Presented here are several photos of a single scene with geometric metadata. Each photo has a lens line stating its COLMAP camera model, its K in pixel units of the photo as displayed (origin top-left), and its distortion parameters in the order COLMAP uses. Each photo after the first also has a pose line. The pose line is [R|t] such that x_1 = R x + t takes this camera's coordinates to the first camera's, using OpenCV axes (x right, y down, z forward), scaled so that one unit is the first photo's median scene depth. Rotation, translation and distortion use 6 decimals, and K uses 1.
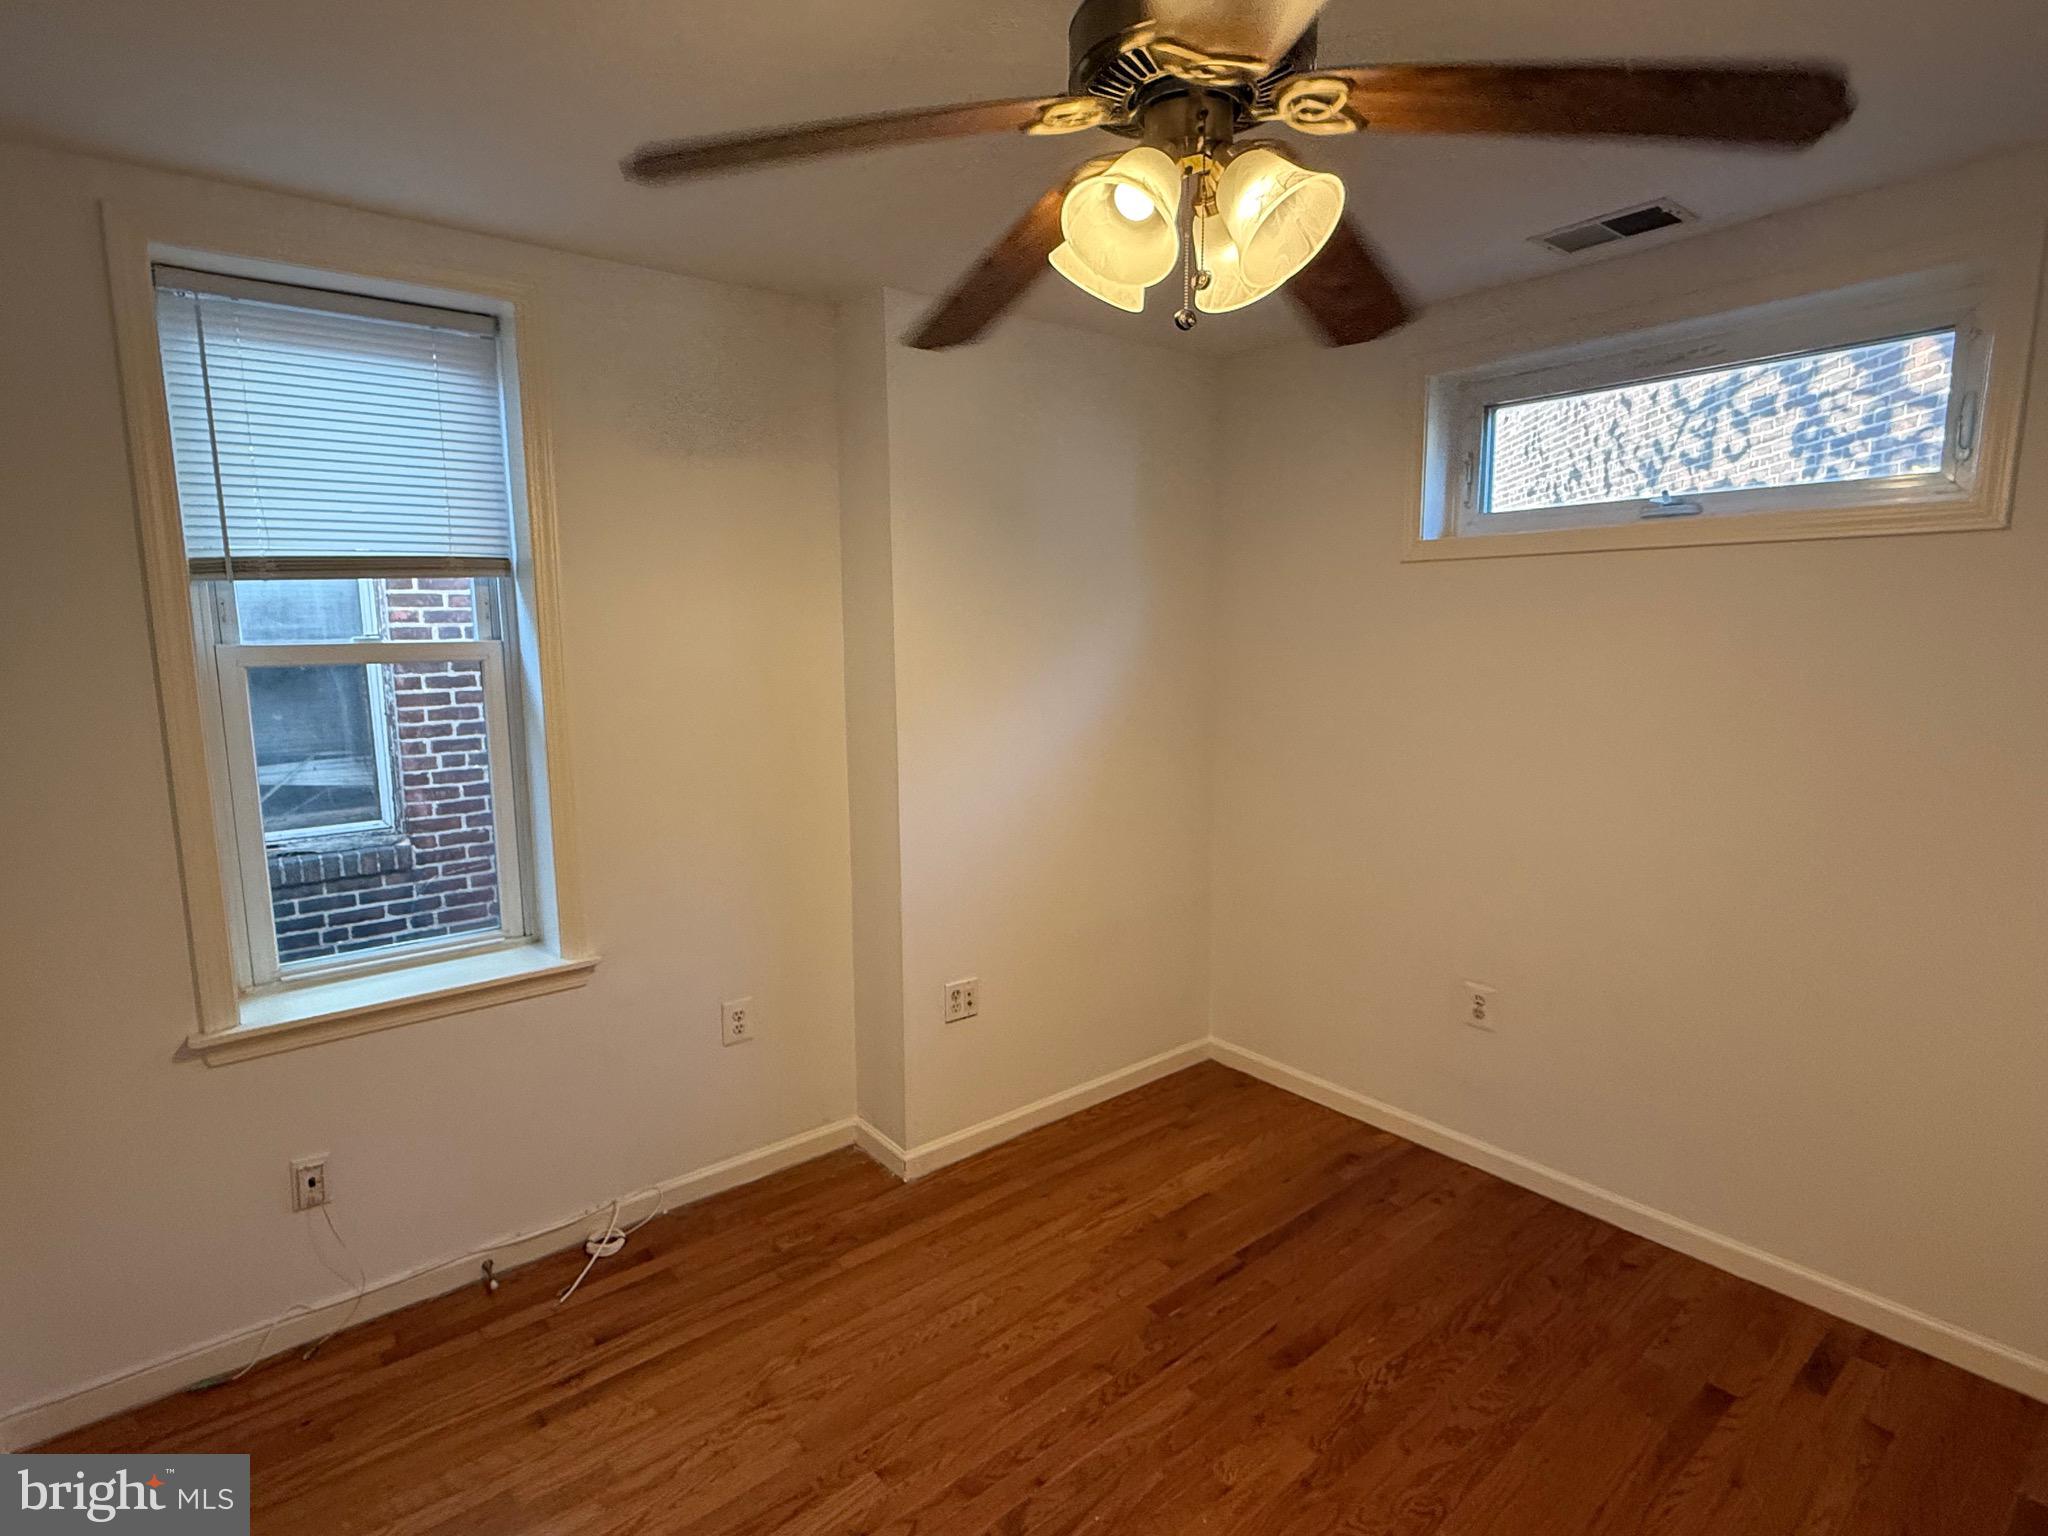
lens RADIAL K [[1043.4, 0, 1037.3], [0, 1043.4, 764.7], [0, 0, 1]] dist [0.000682, 0.000050]
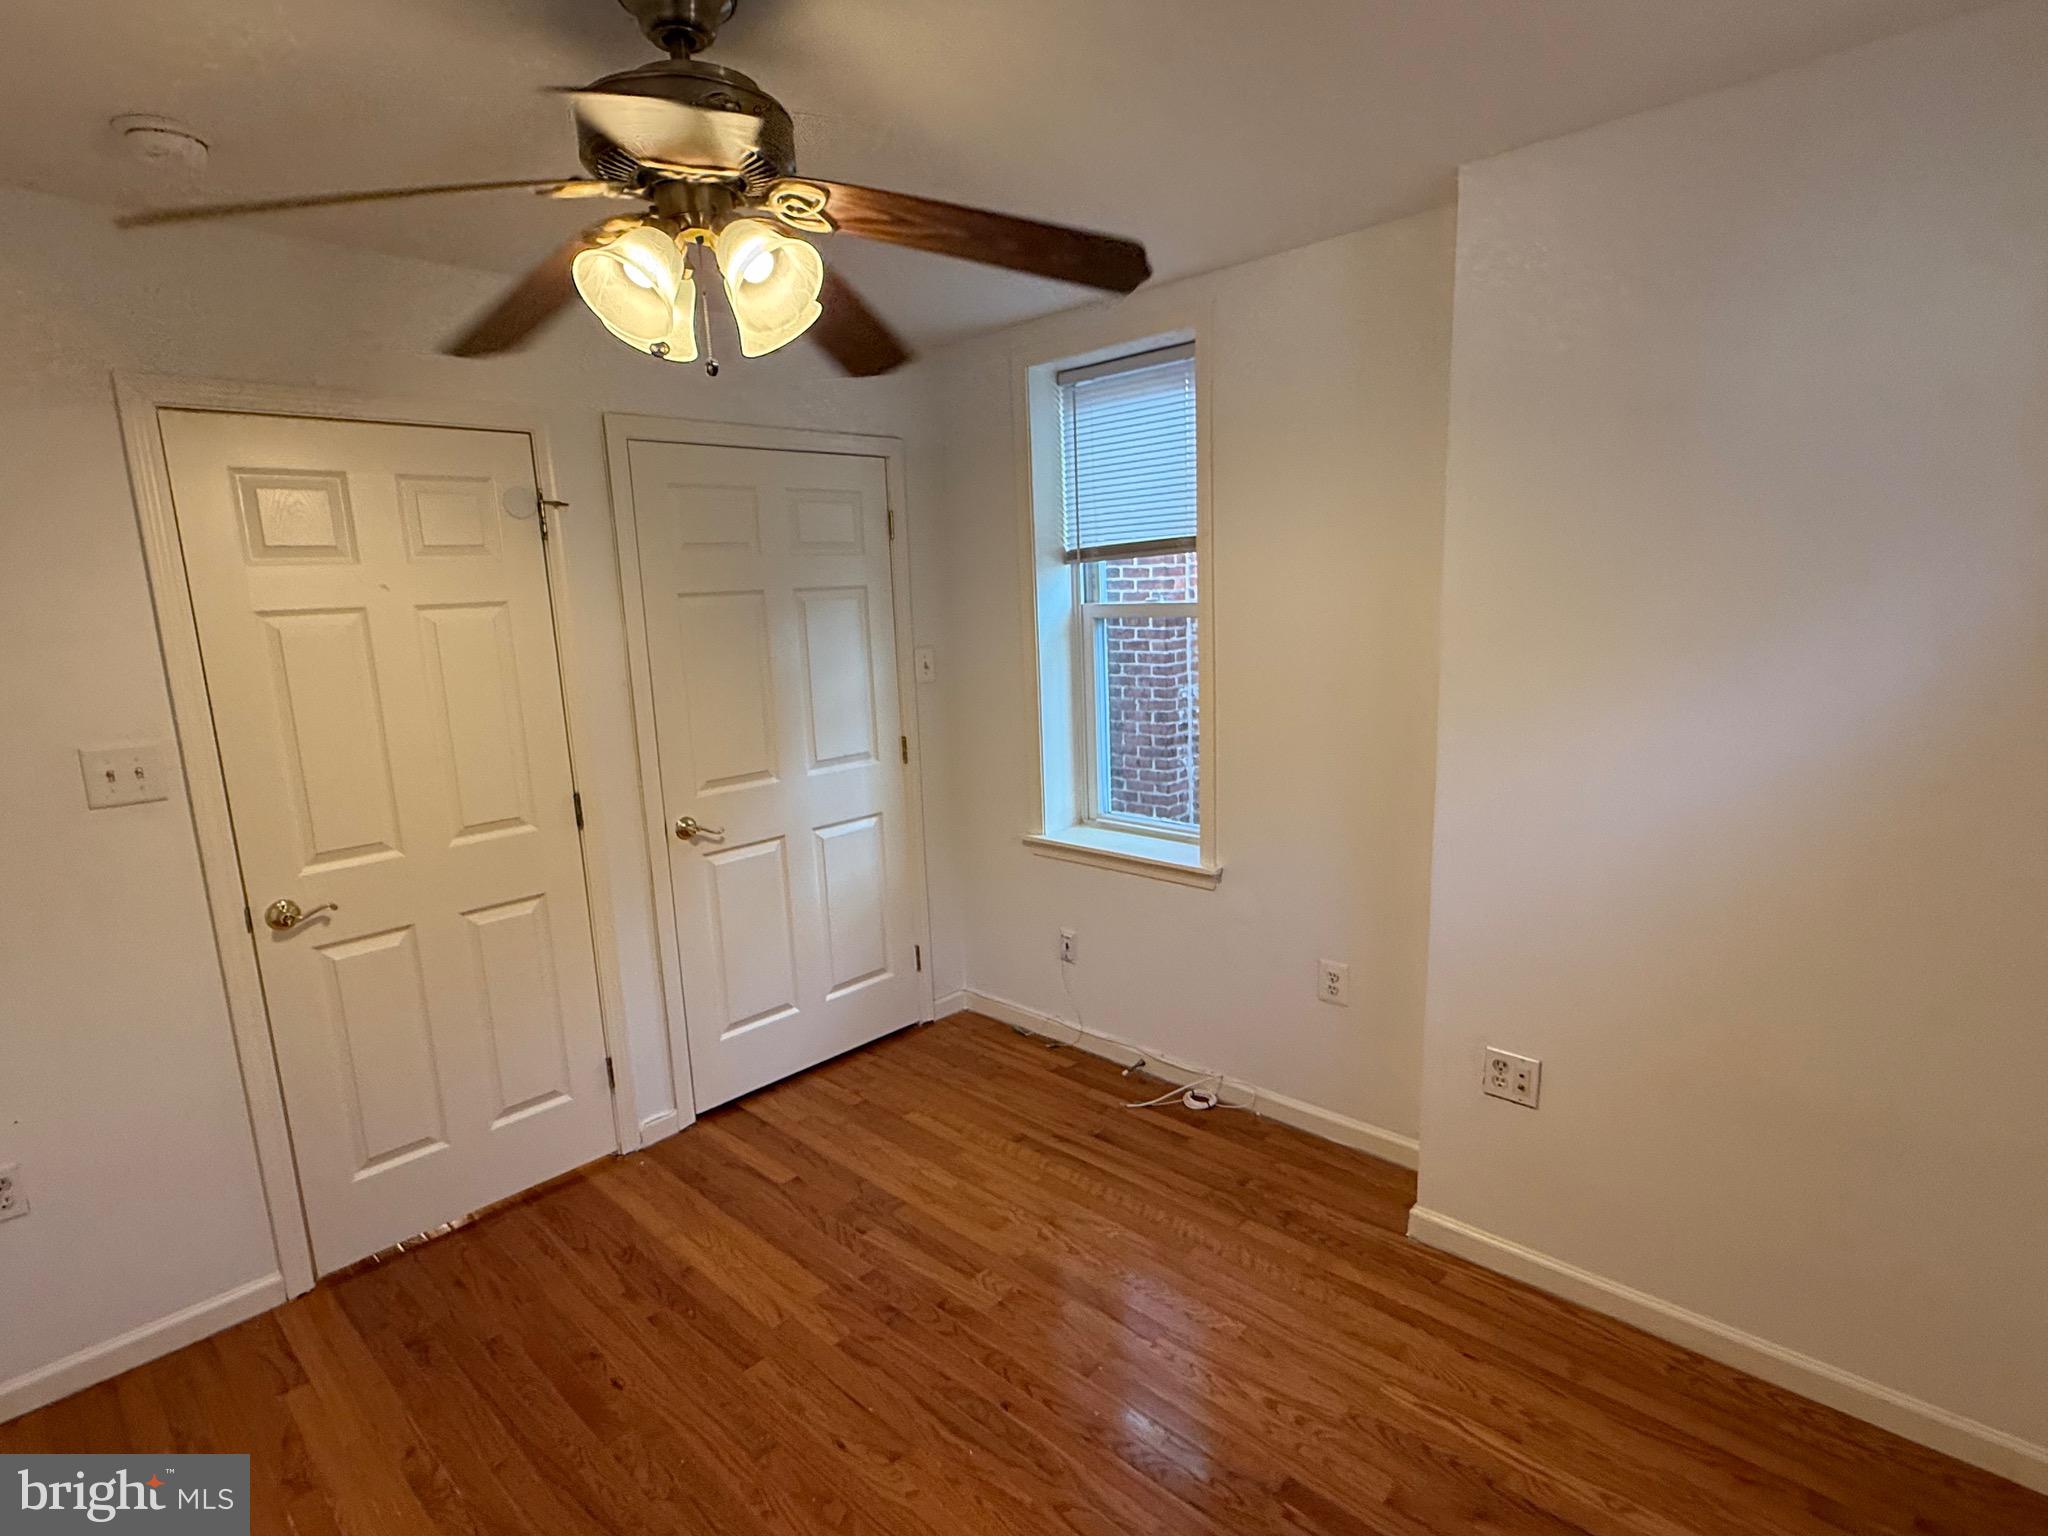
lens RADIAL K [[1043.4, 0, 1020.3], [0, 1043.4, 780.7], [0, 0, 1]] dist [0.000682, 0.000050]
pose [[0.117754, 0.184655, -0.975724, 0.739421], [-0.102030, 0.979609, 0.173077, -0.105509], [0.987787, 0.079172, 0.134193, 0.646859]]
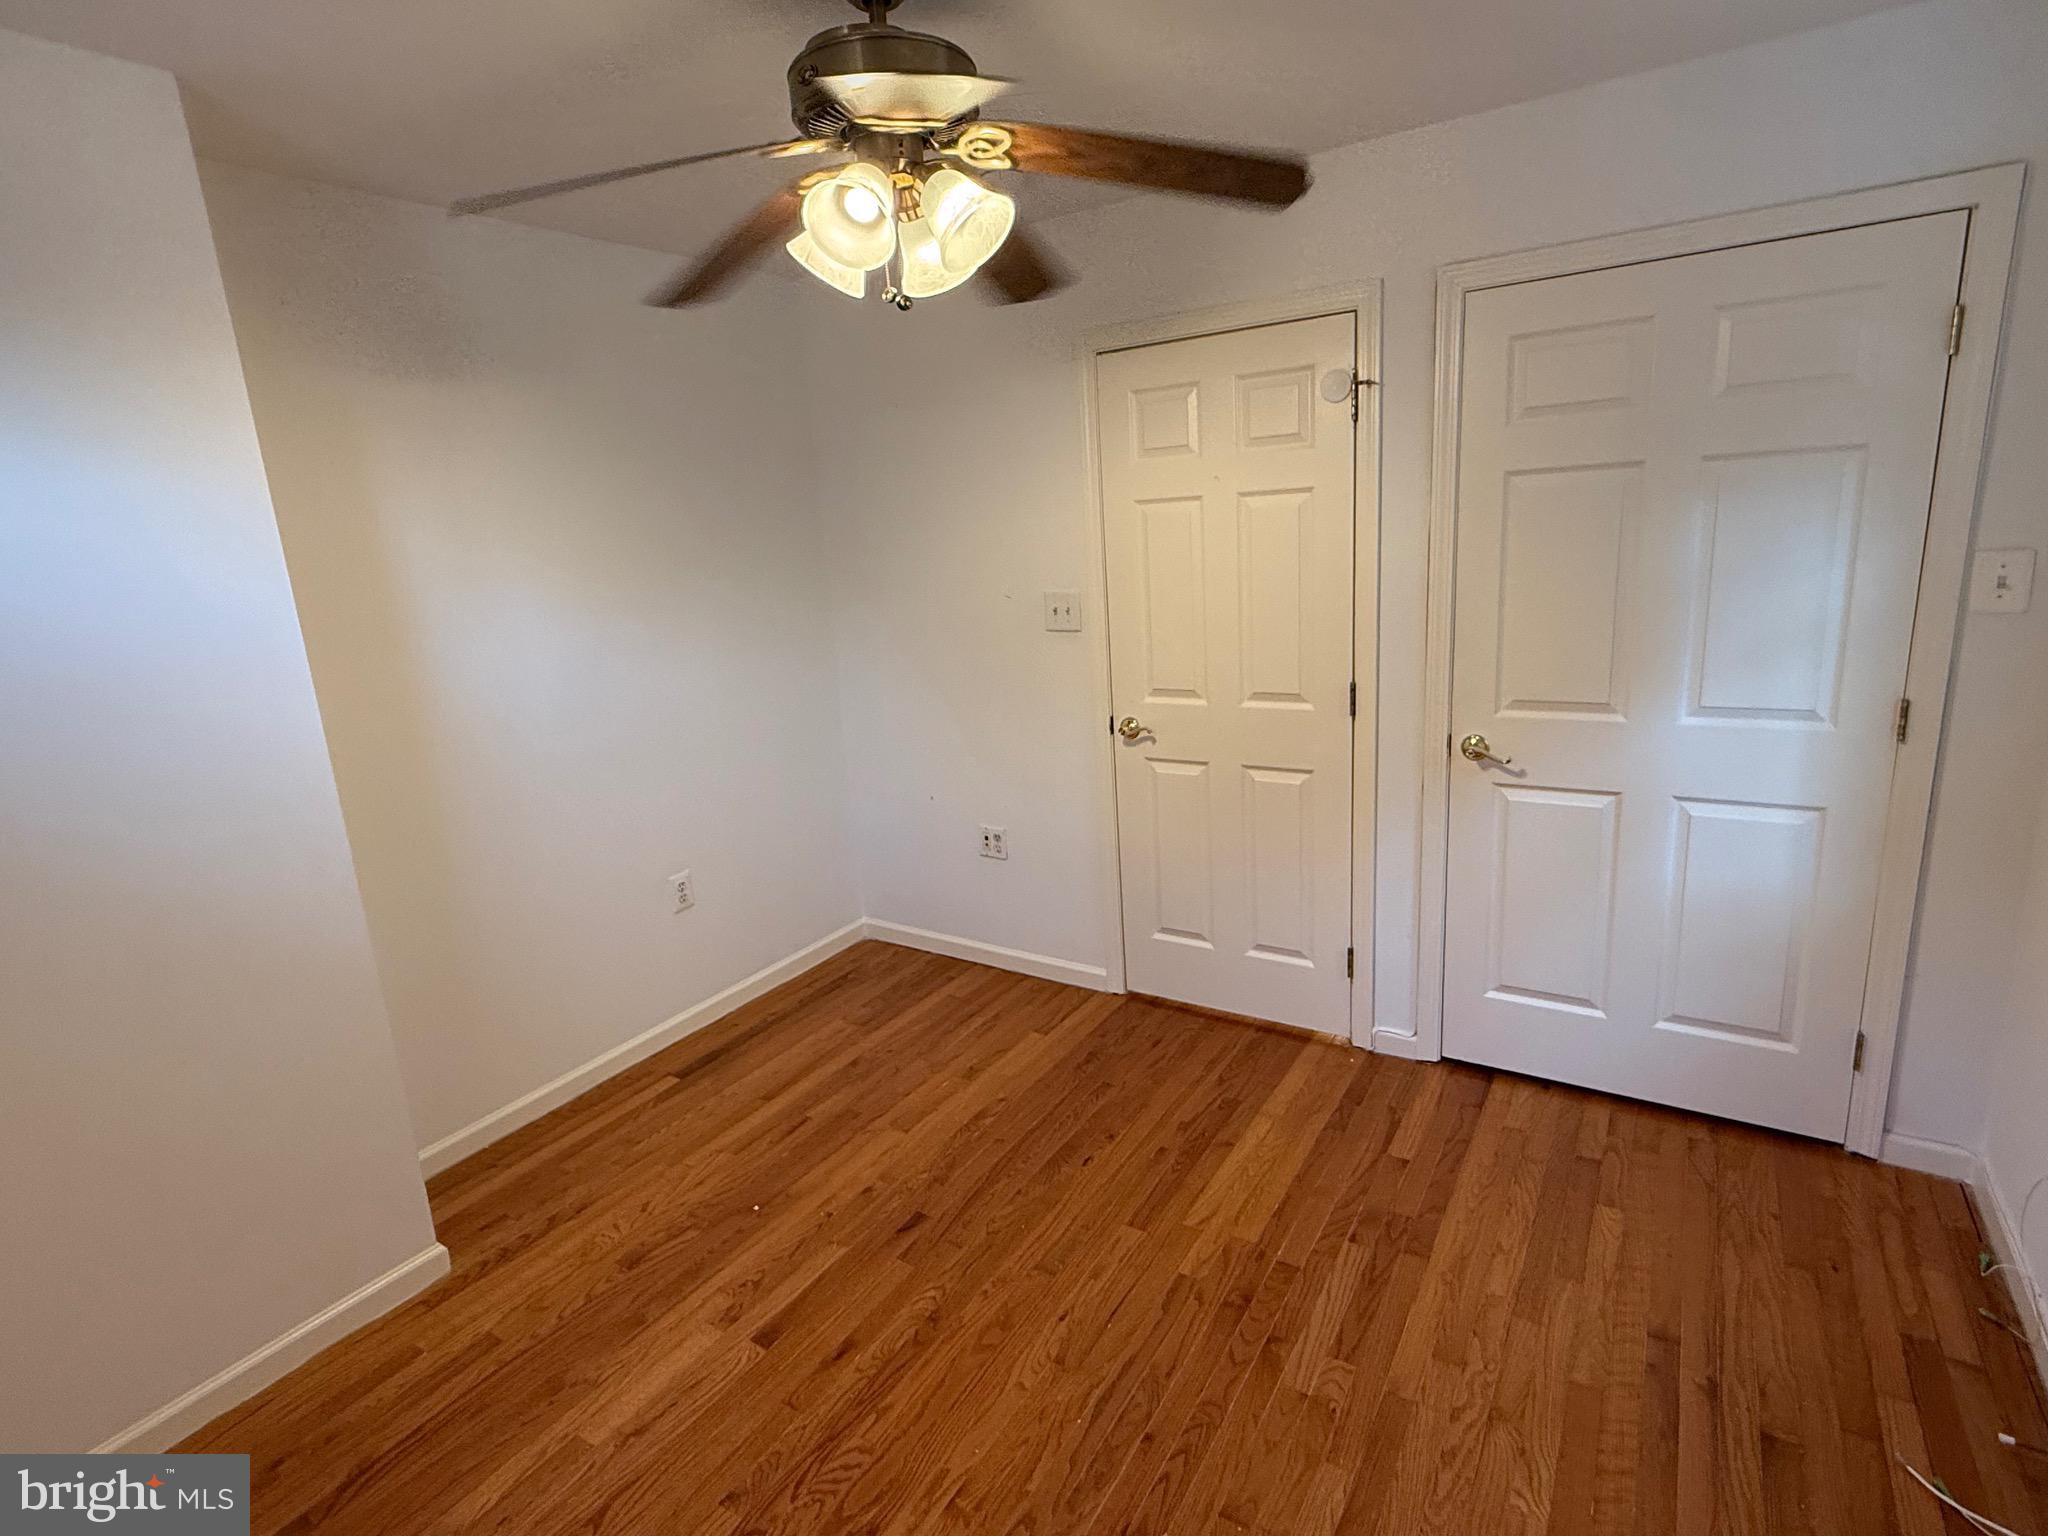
lens RADIAL K [[1043.4, 0, 1027.0], [0, 1043.4, 778.9], [0, 0, 1]] dist [0.000682, 0.000050]
pose [[-0.952862, 0.136917, -0.270753, 0.224472], [0.026735, 0.926807, 0.374586, -0.184311], [0.302223, 0.349690, -0.886780, 1.266231]]
